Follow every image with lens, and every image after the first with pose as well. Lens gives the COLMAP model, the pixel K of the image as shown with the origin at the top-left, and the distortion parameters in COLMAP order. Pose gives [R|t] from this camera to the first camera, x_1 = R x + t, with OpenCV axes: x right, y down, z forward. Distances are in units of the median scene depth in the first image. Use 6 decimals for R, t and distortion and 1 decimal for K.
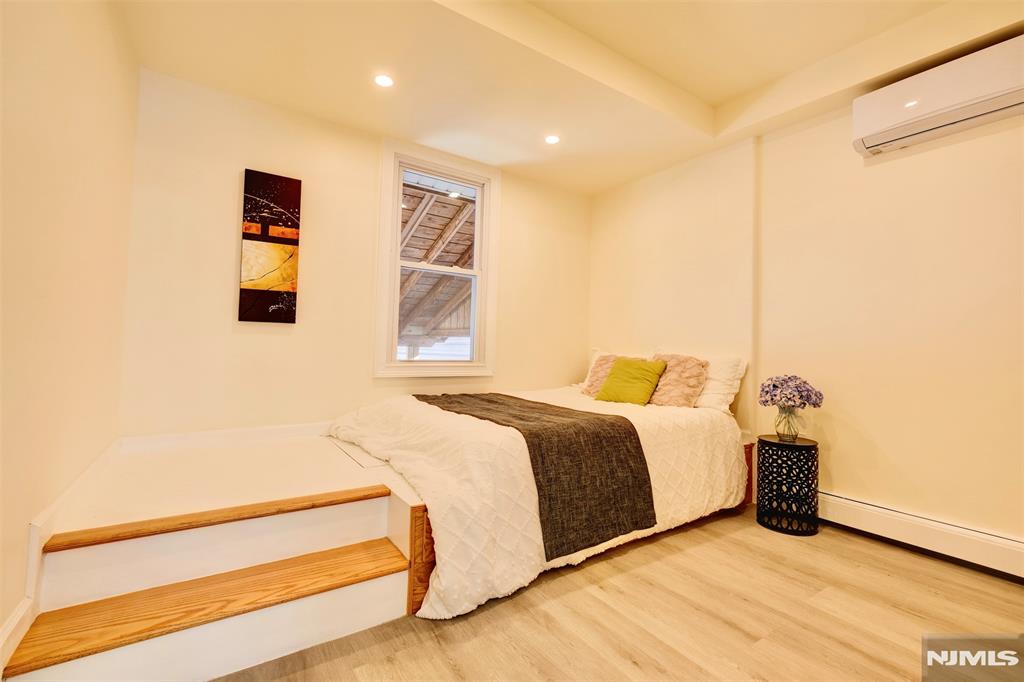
lens RADIAL K [[436.5, 0, 512.0], [0, 436.5, 341.0], [0, 0, 1]] dist [-0.000473, 0.000008]
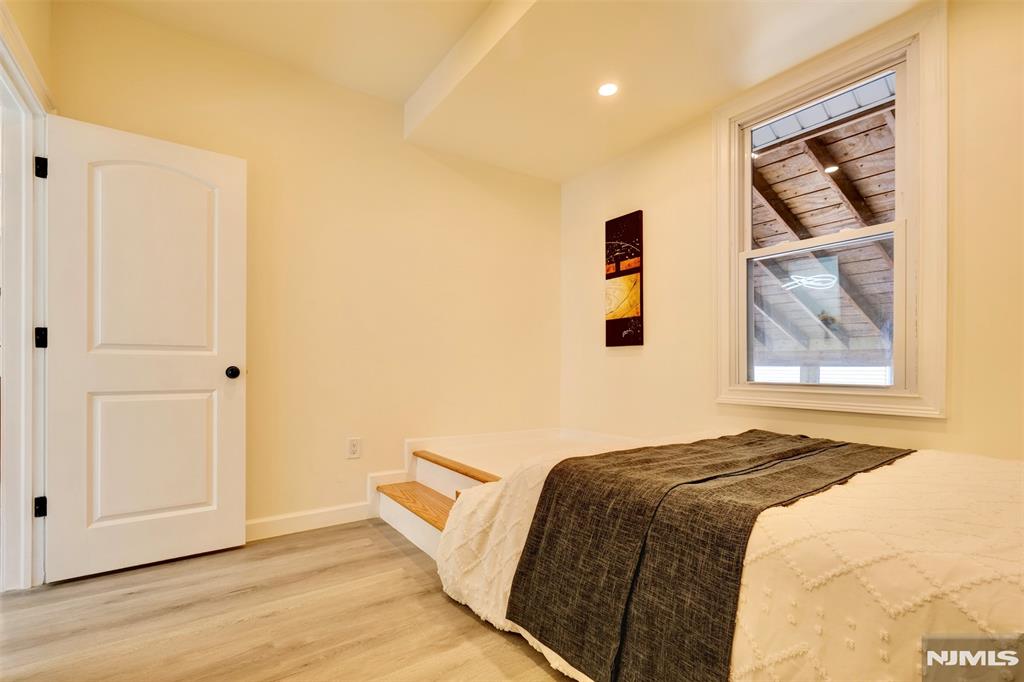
lens RADIAL K [[464.7, 0, 510.1], [0, 464.7, 371.9], [0, 0, 1]] dist [-0.000172, 0.000130]
pose [[0.015359, -0.010125, -0.999831, 0.656769], [0.015708, 0.999828, -0.009884, 0.032605], [0.999759, -0.015554, 0.015516, 0.679826]]
